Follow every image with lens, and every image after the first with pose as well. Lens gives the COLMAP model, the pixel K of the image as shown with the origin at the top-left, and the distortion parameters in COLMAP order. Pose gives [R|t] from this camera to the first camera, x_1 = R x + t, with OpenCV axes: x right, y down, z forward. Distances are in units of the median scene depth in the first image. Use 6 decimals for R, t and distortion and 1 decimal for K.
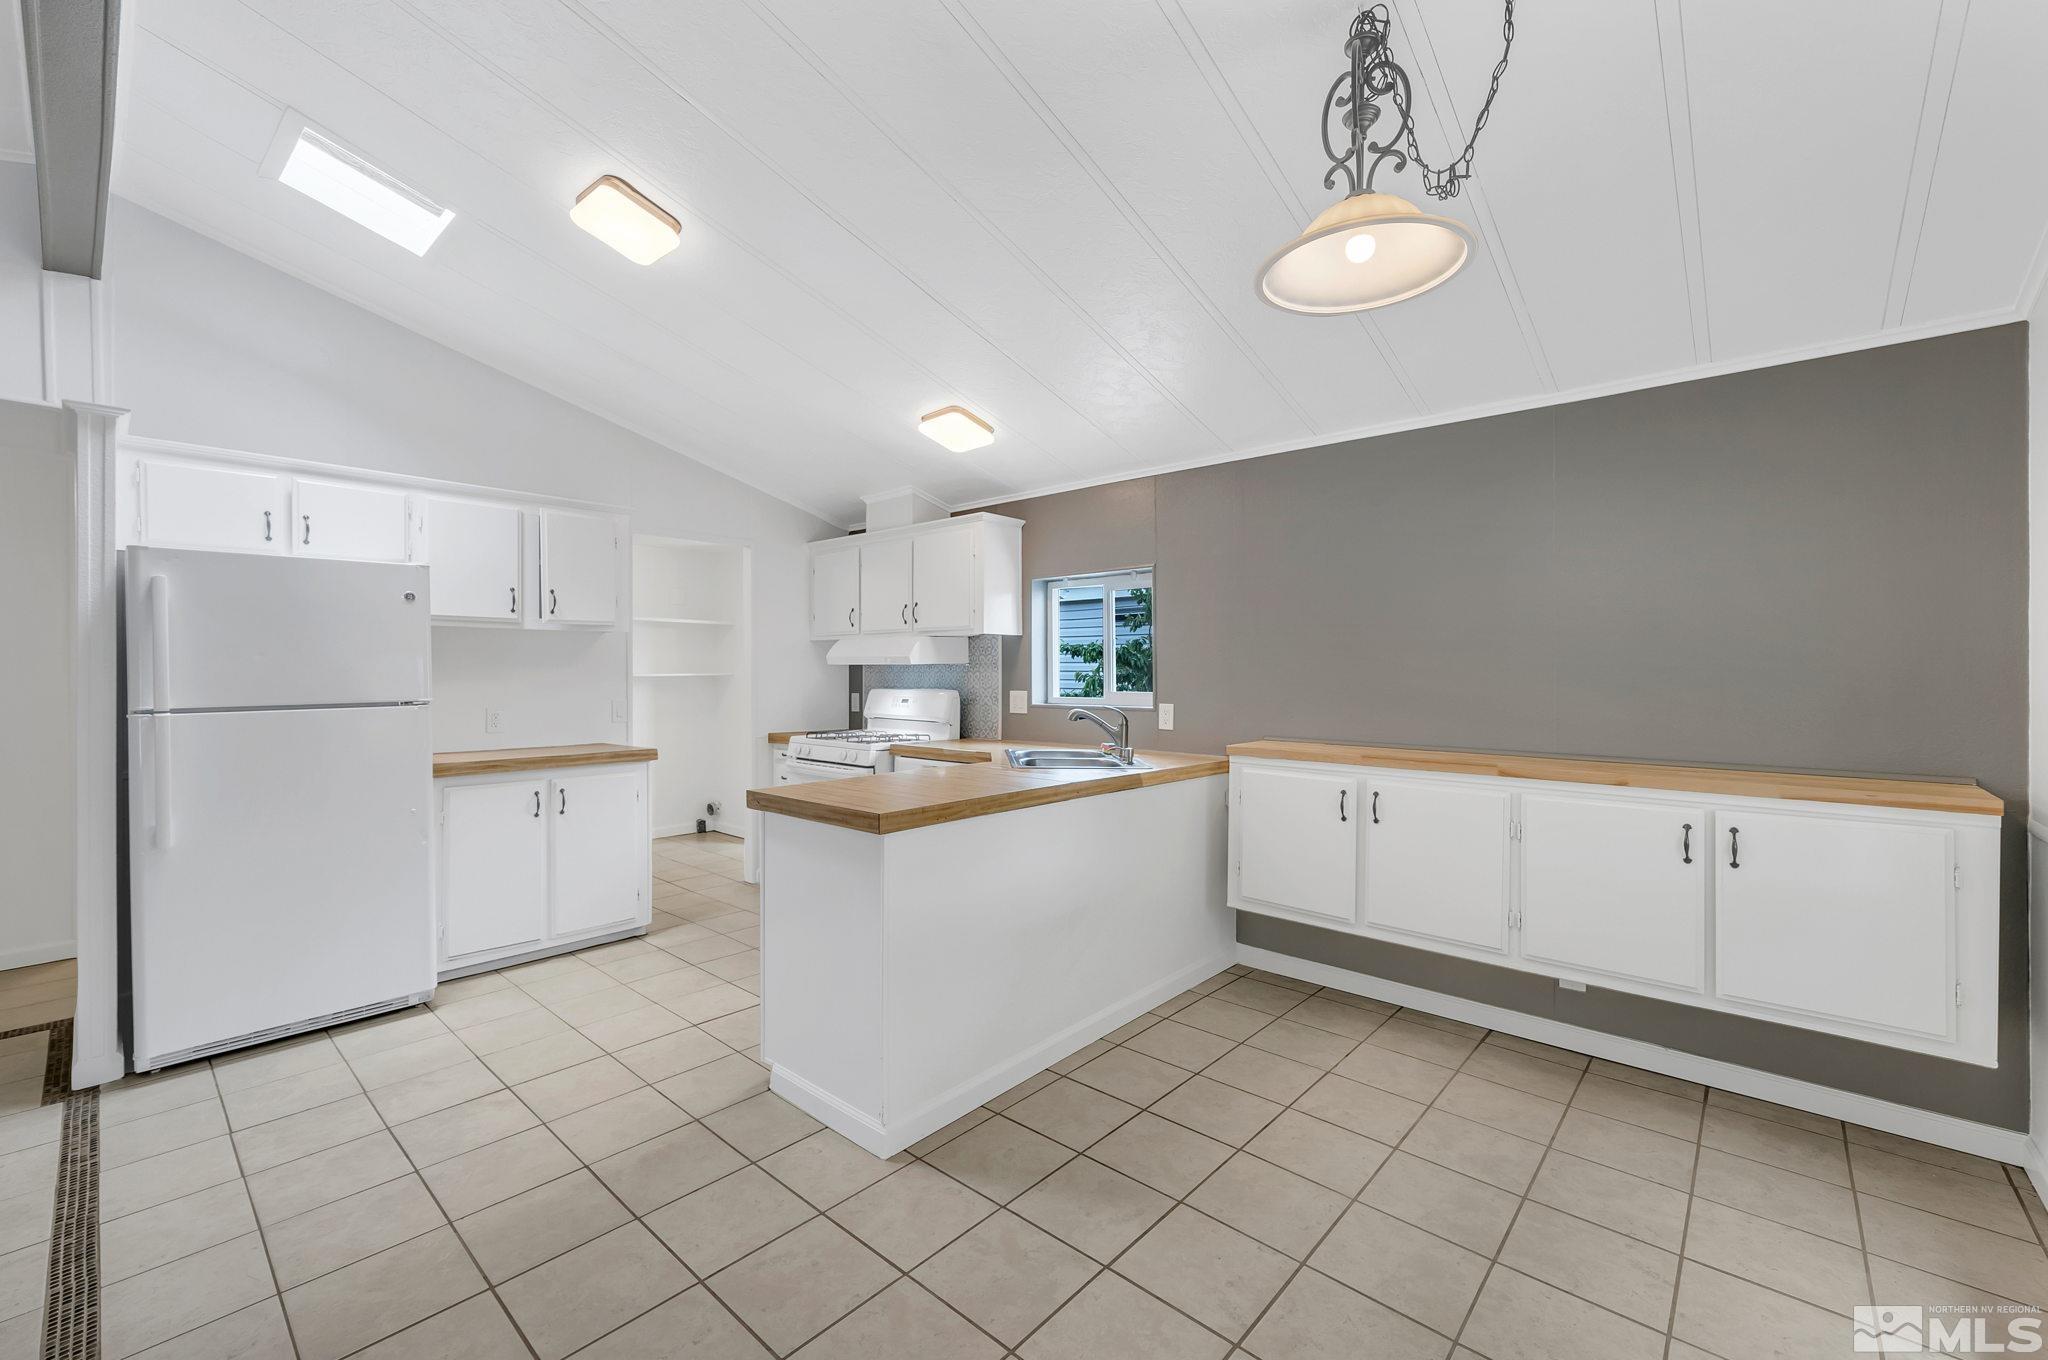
lens RADIAL K [[834.8, 0, 1023.8], [0, 834.8, 672.4], [0, 0, 1]] dist [0.001222, -0.000001]
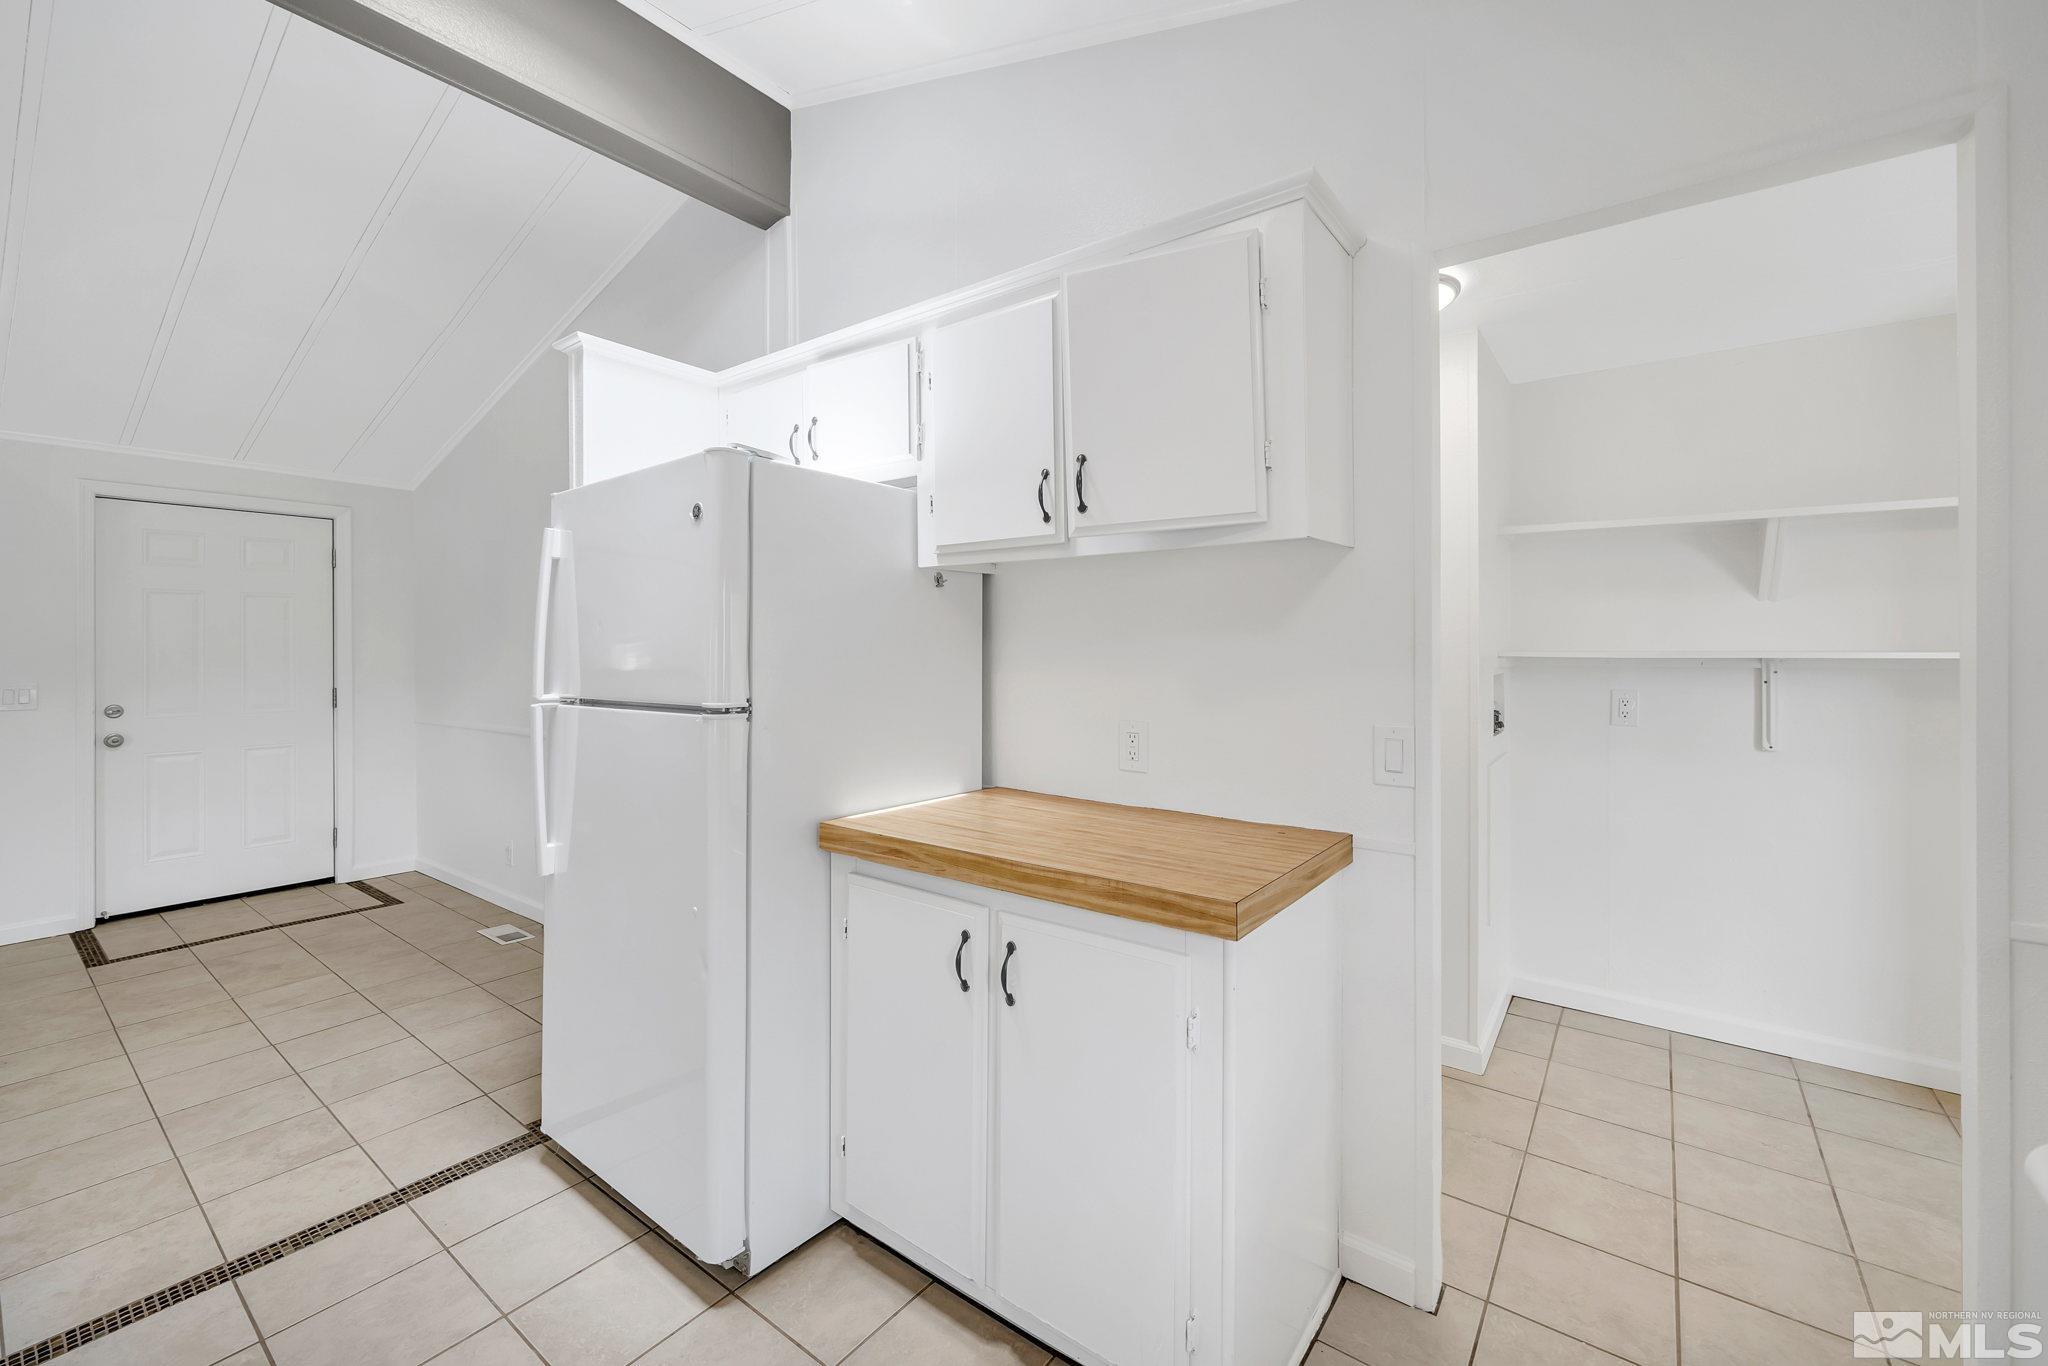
lens RADIAL K [[832.3, 0, 1030.3], [0, 832.3, 656.2], [0, 0, 1]] dist [0.001985, 0.000008]
pose [[0.080282, 0.015446, -0.996652, -0.141833], [-0.001875, 0.999880, 0.015345, -0.004658], [0.996770, 0.000637, 0.080301, 0.908625]]
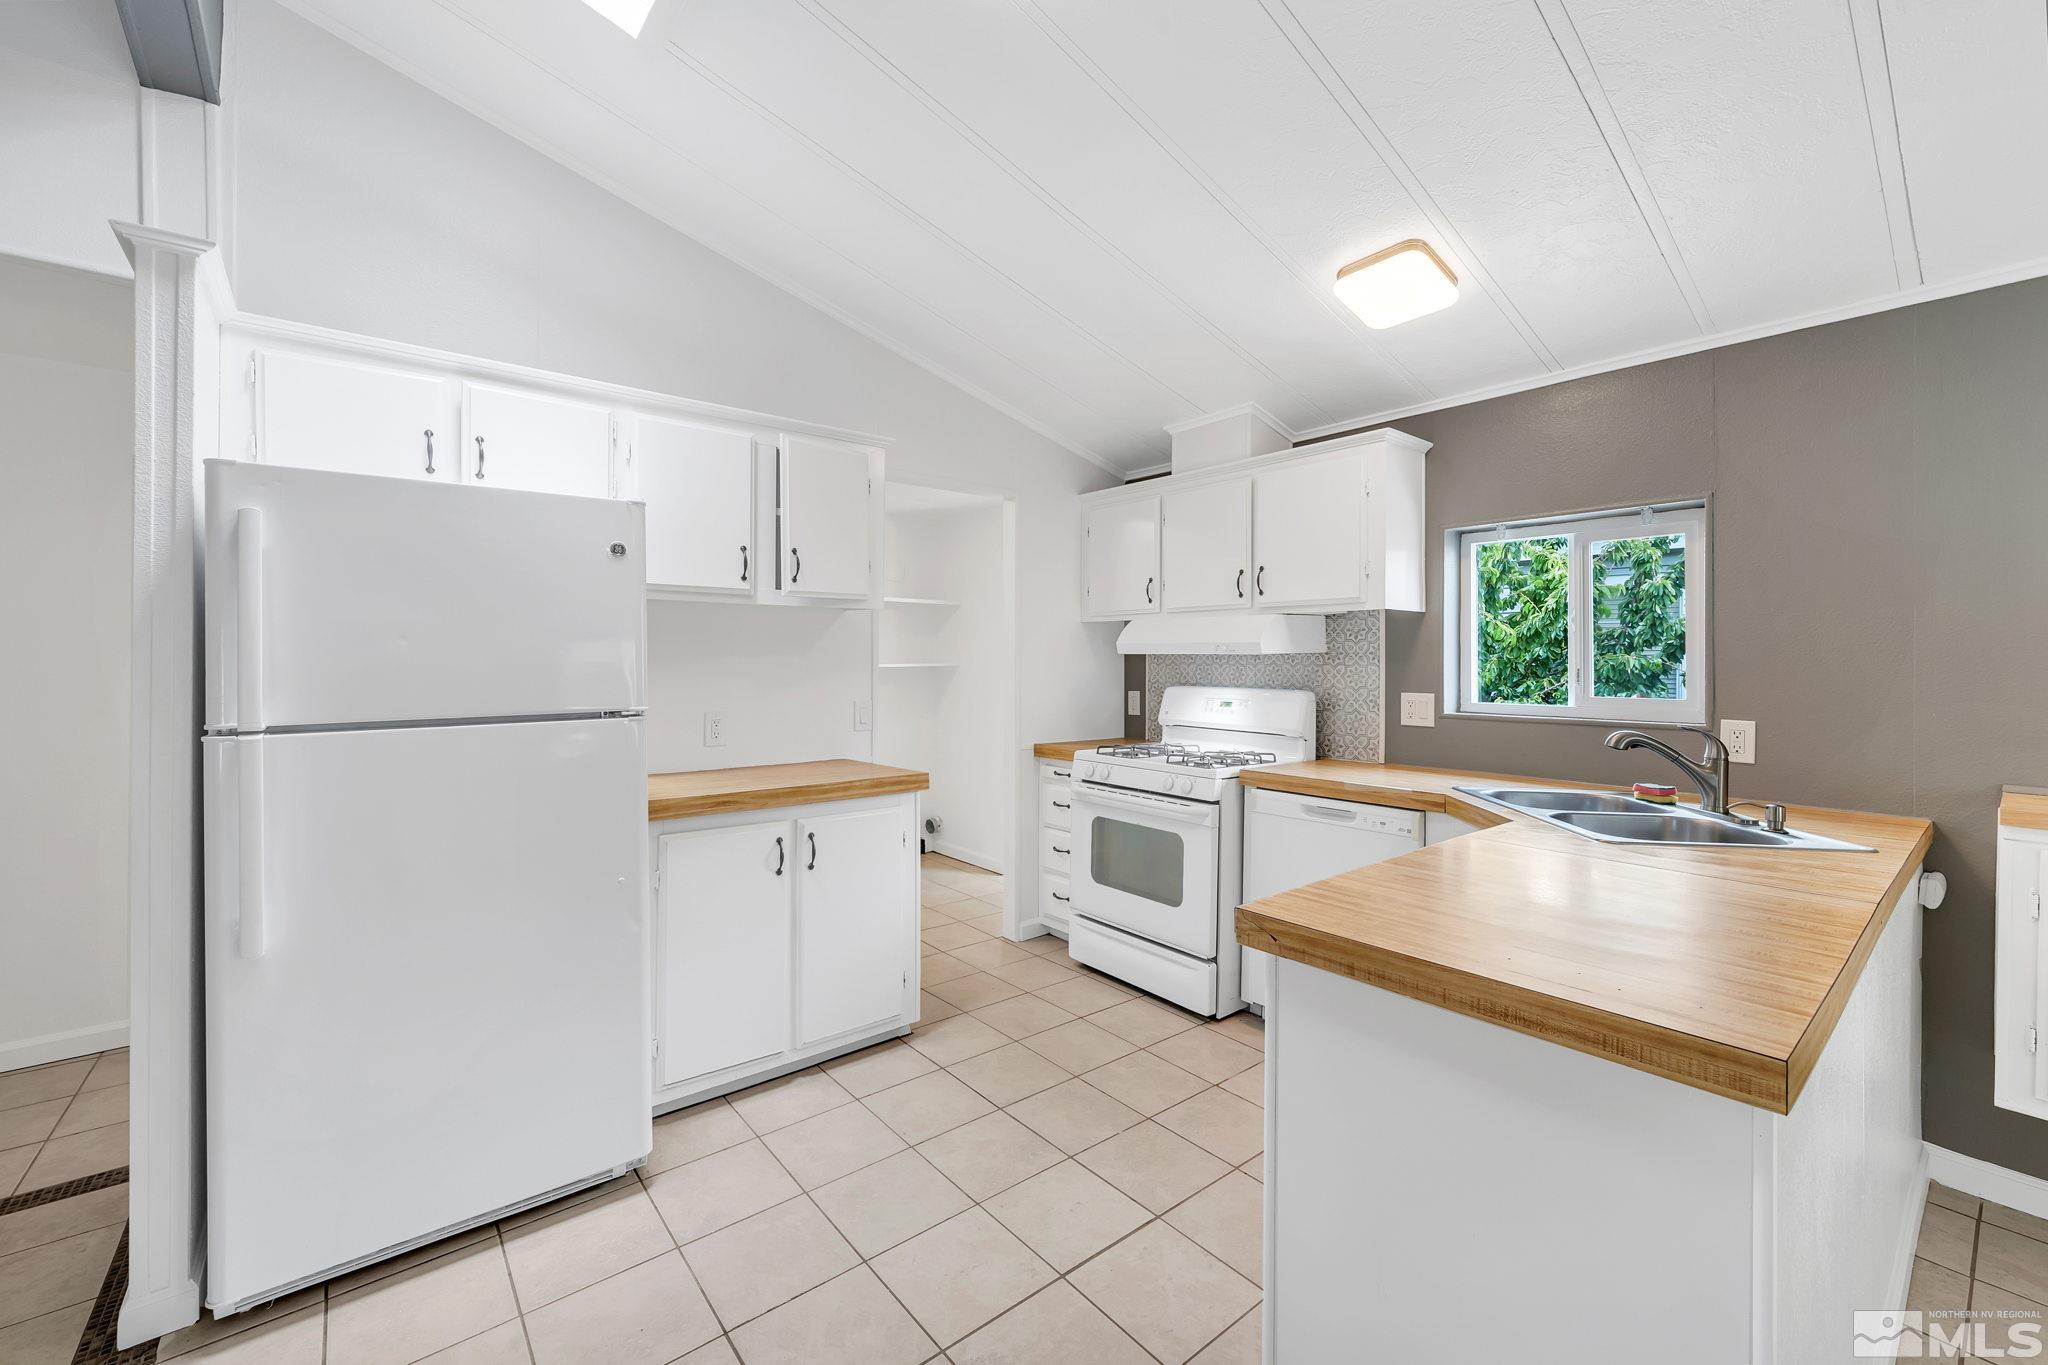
lens RADIAL K [[832.3, 0, 1030.3], [0, 832.3, 655.7], [0, 0, 1]] dist [0.001985, 0.000008]
pose [[0.988032, 0.002068, -0.154238, -0.247897], [-0.002987, 0.999979, -0.005729, -0.004229], [0.154223, 0.006121, 0.988017, 0.319750]]
